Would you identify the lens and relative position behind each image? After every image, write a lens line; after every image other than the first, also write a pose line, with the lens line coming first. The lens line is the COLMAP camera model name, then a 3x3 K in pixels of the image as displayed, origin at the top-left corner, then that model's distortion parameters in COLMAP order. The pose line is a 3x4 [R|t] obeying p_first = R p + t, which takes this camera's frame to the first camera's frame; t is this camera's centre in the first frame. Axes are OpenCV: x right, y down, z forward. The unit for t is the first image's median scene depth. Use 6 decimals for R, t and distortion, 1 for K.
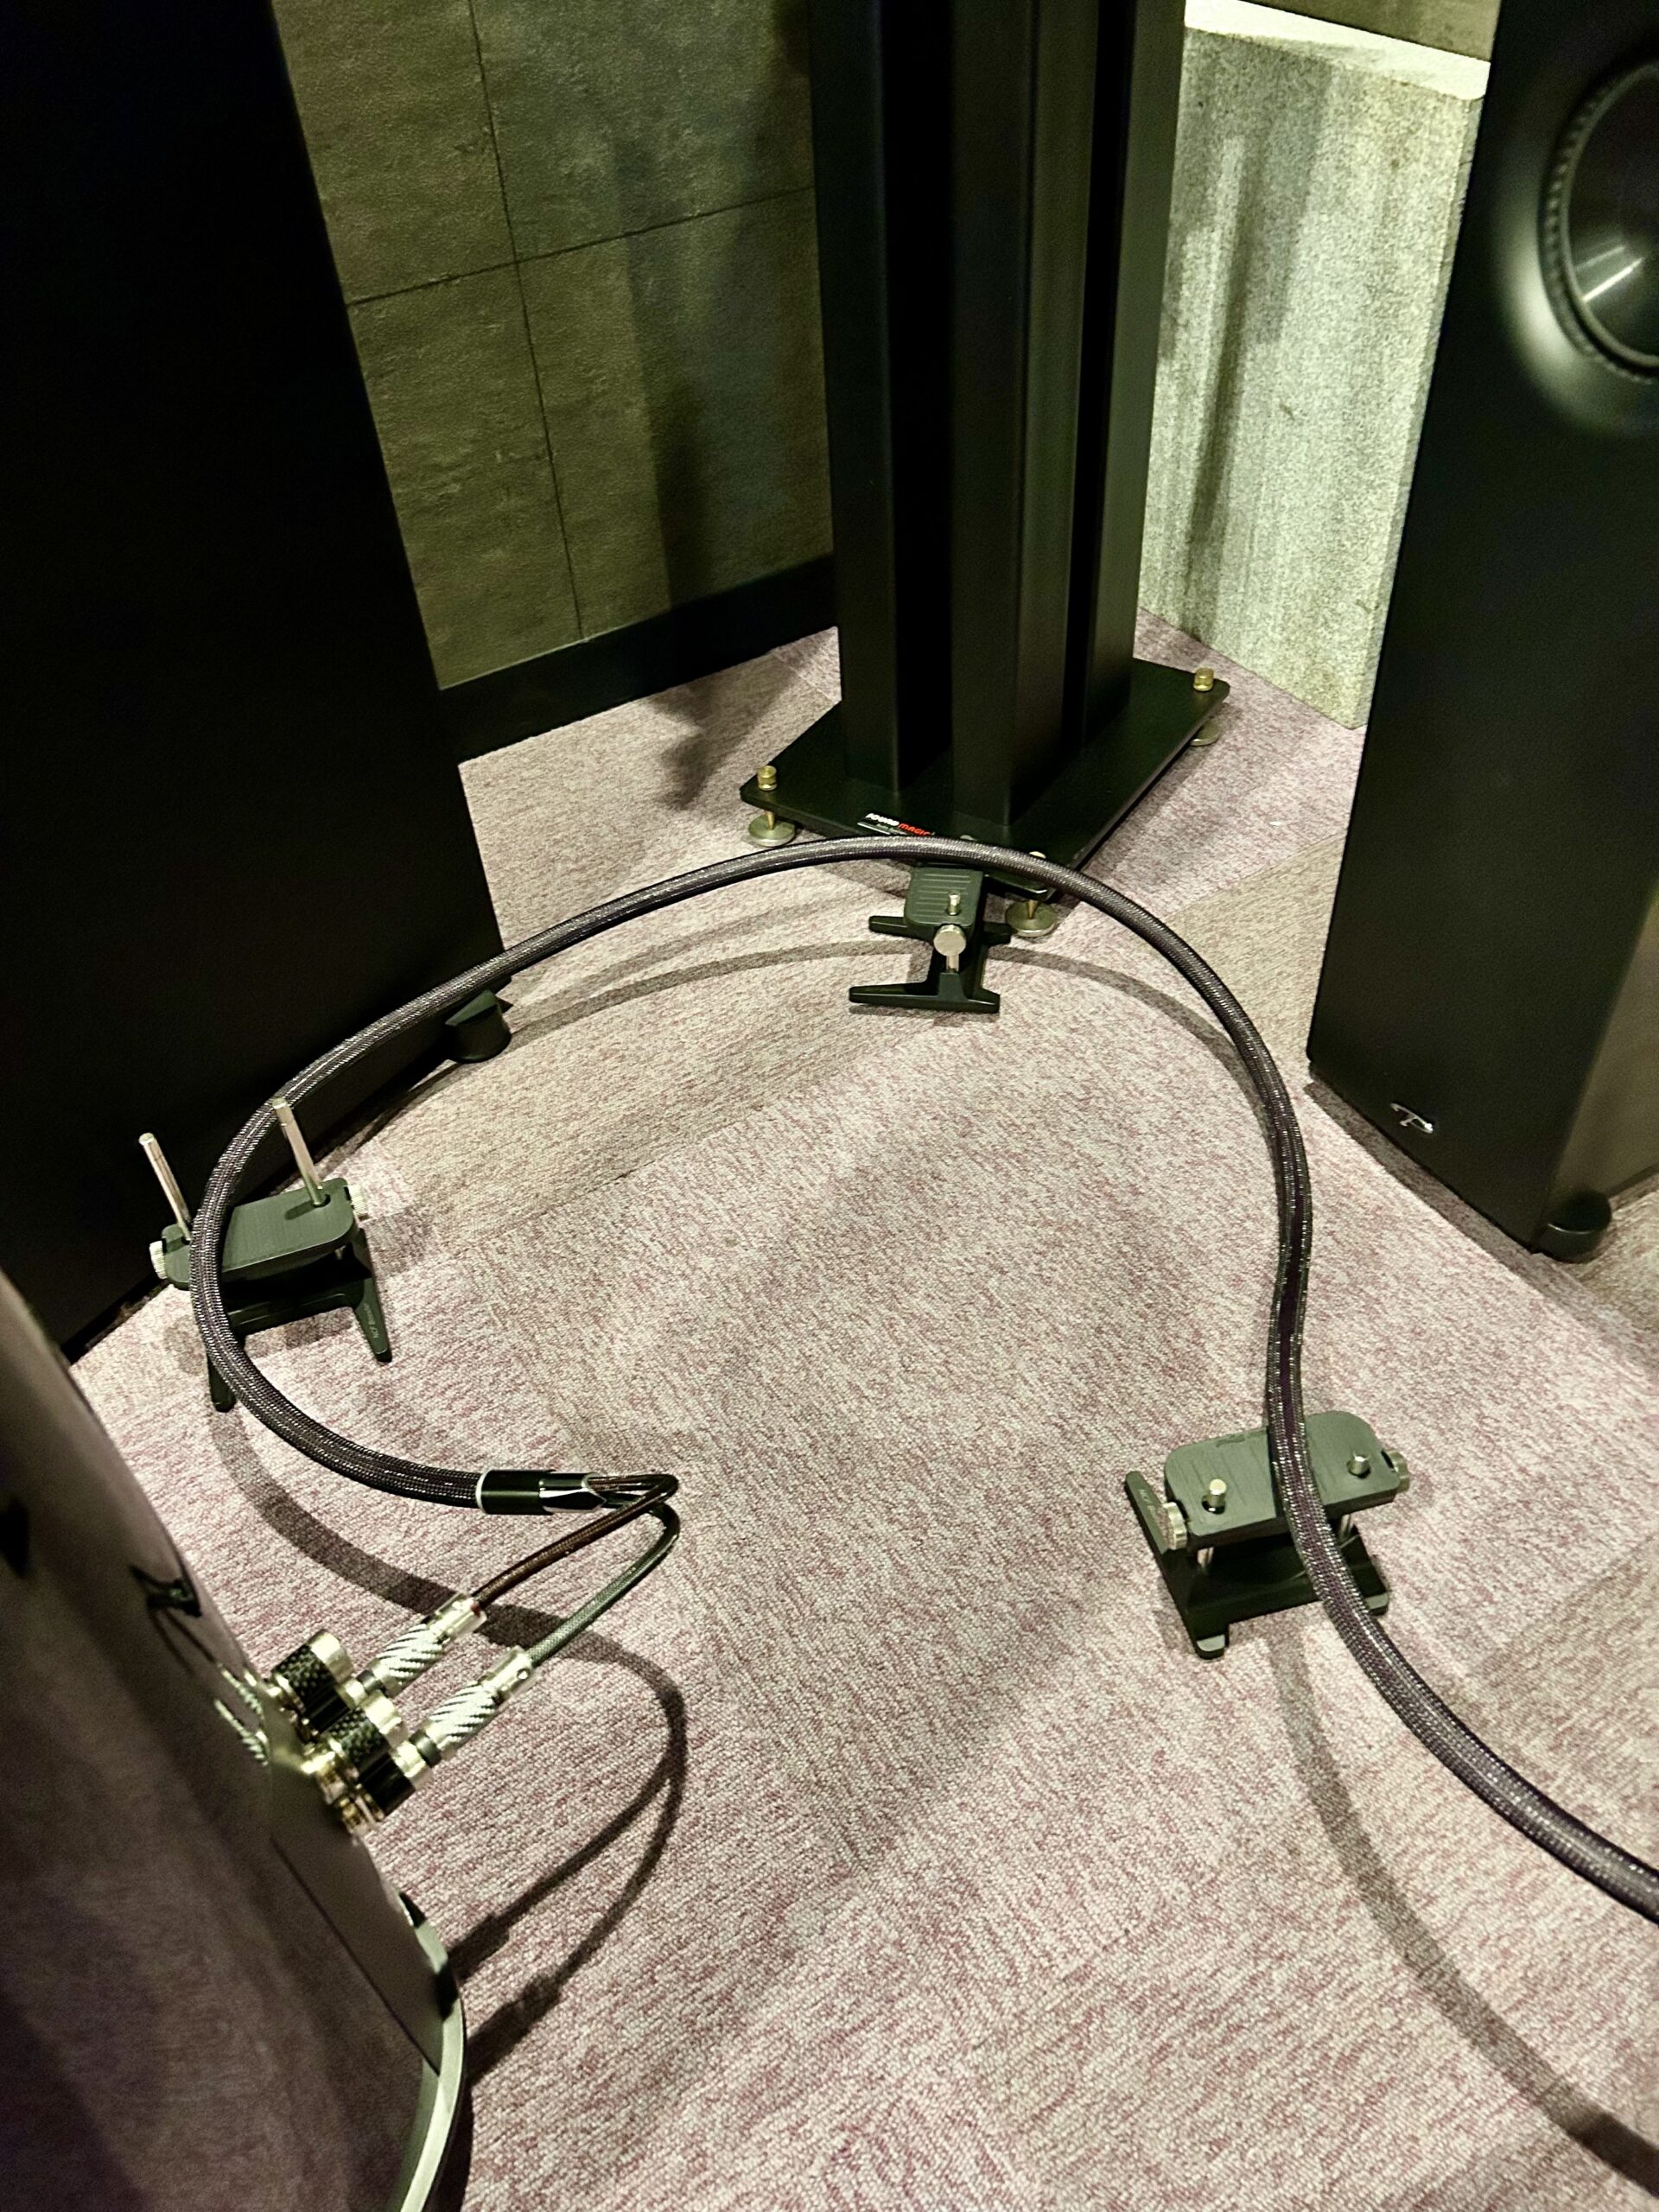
lens RADIAL K [[1677.7, 0, 831.4], [0, 1677.7, 1107.1], [0, 0, 1]] dist [0.008536, -0.020337]
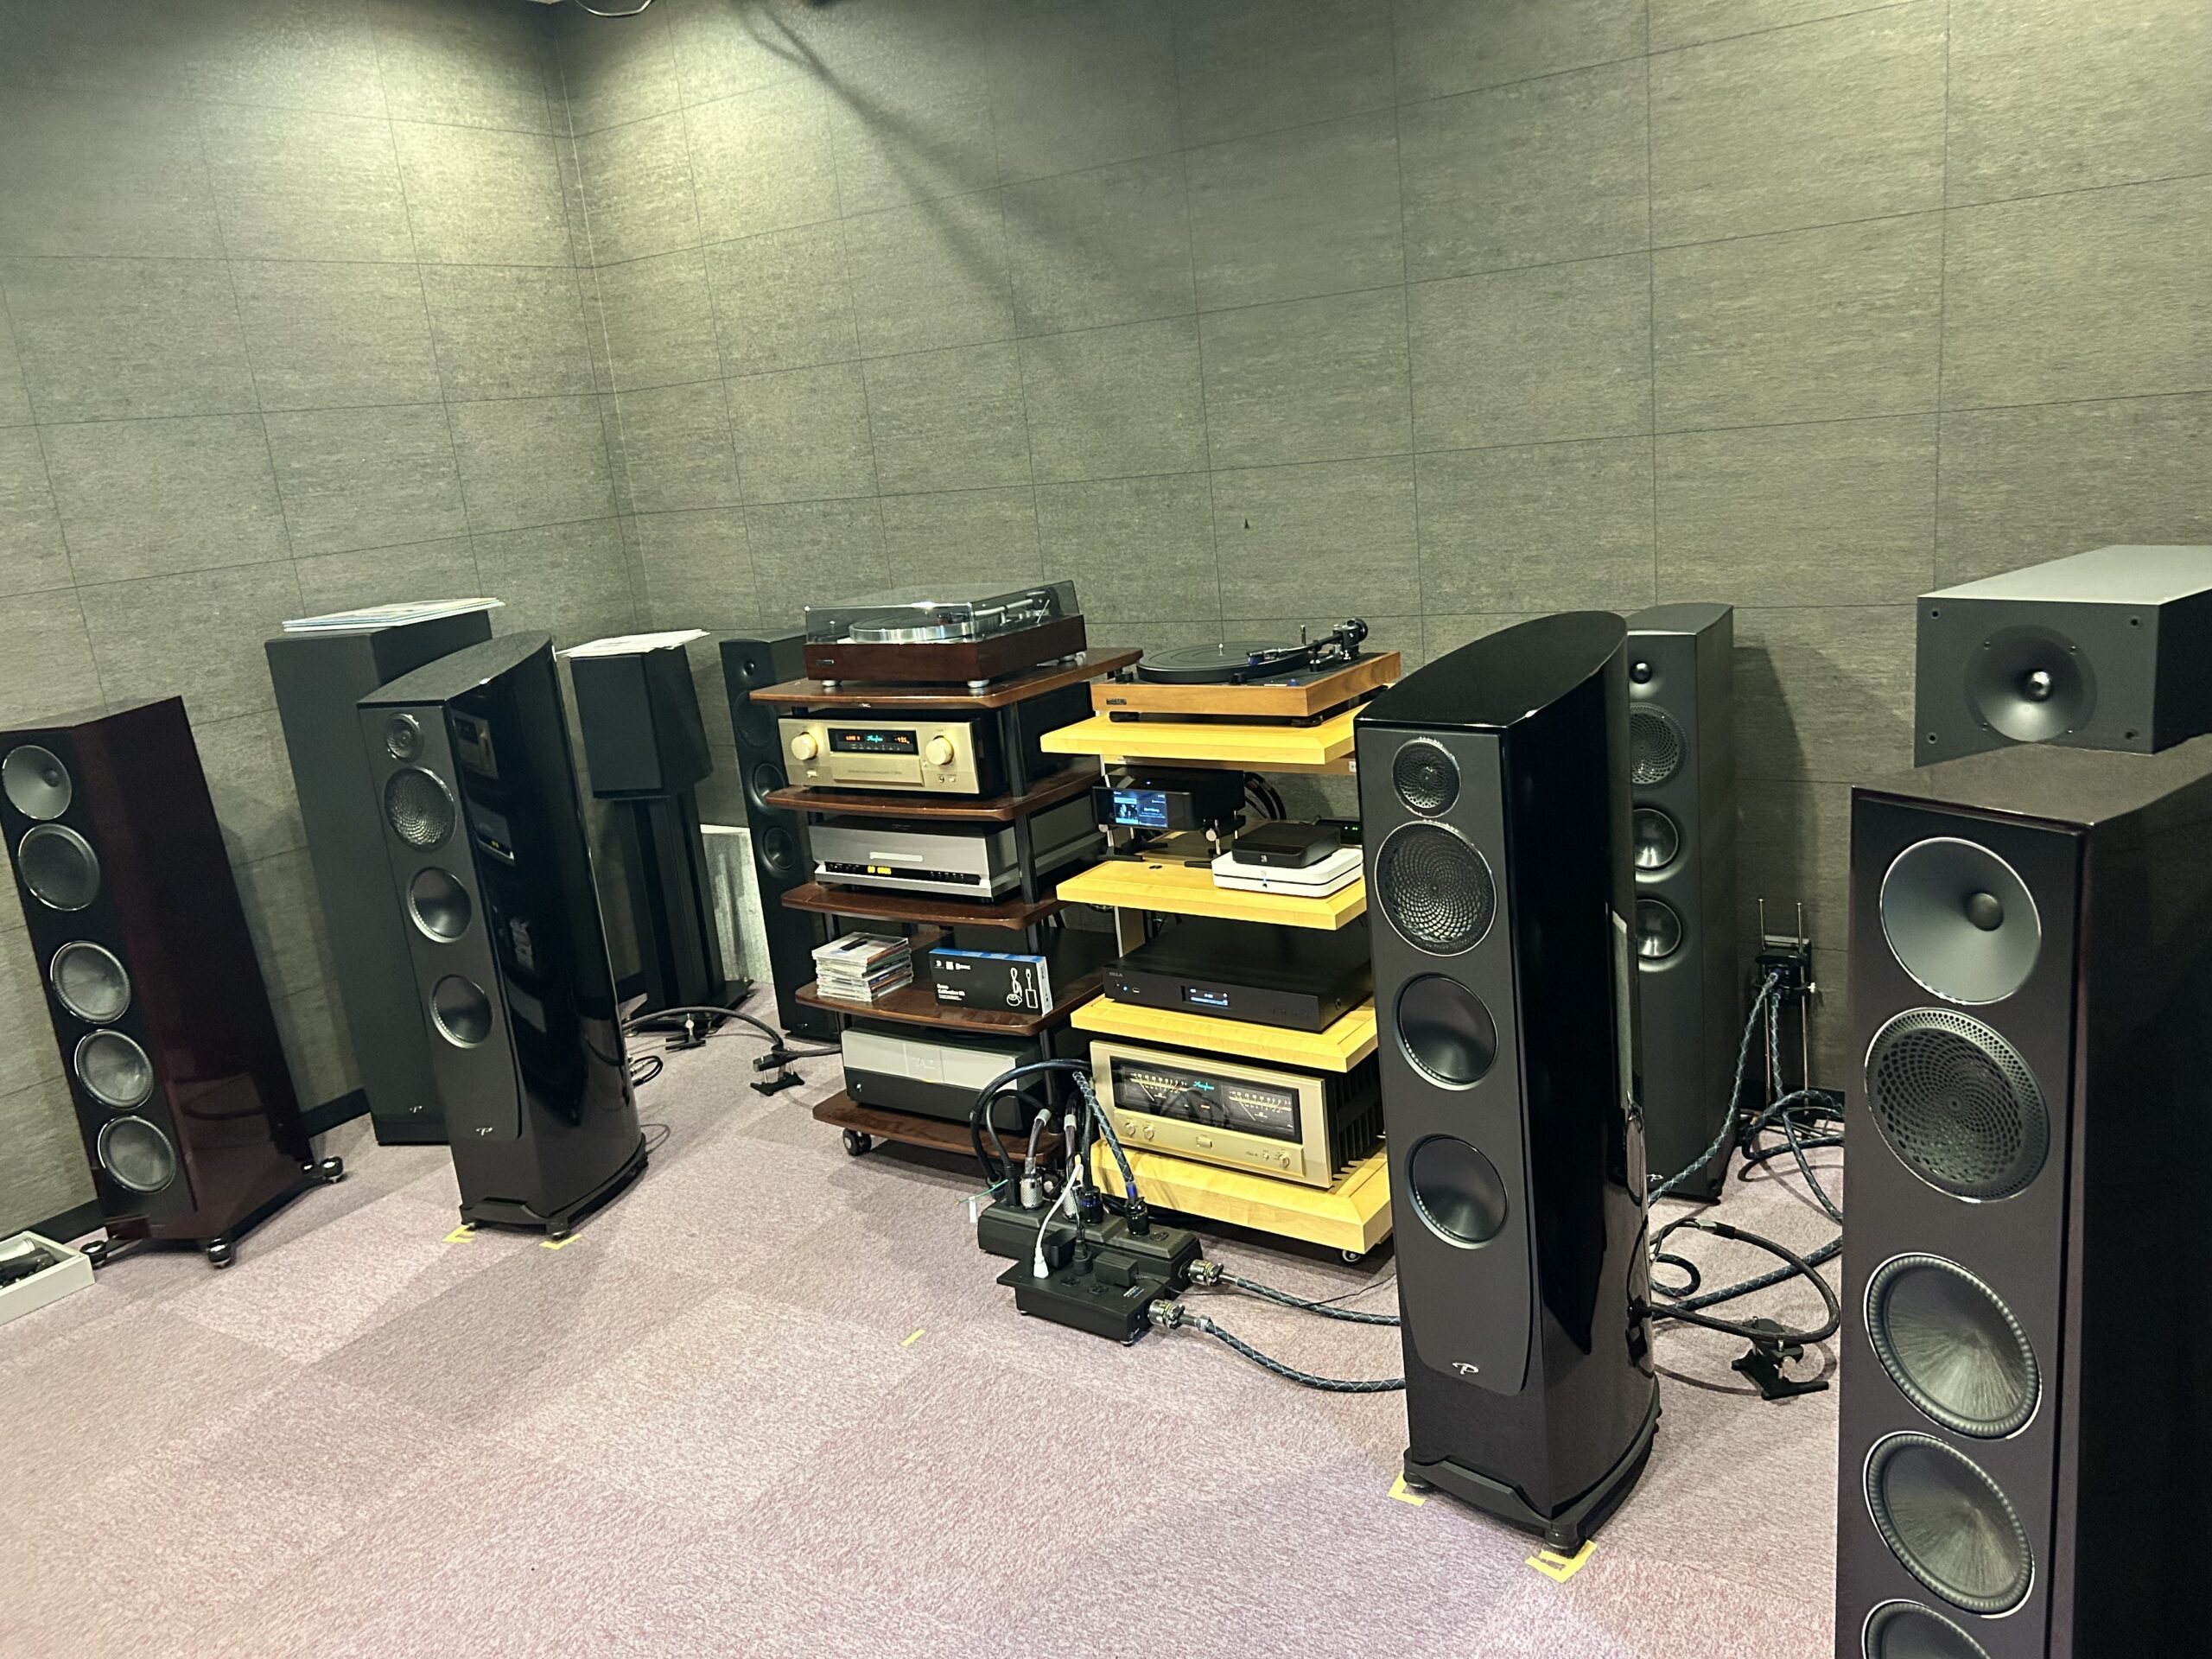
lens RADIAL K [[1677.7, 0, 1089.1], [0, 1677.7, 828.3], [0, 0, 1]] dist [0.008536, -0.020337]
pose [[0.914299, -0.132838, 0.382637, -0.450900], [0.316416, 0.824002, -0.470002, 1.435107], [-0.252859, 0.550795, 0.795416, -2.285503]]
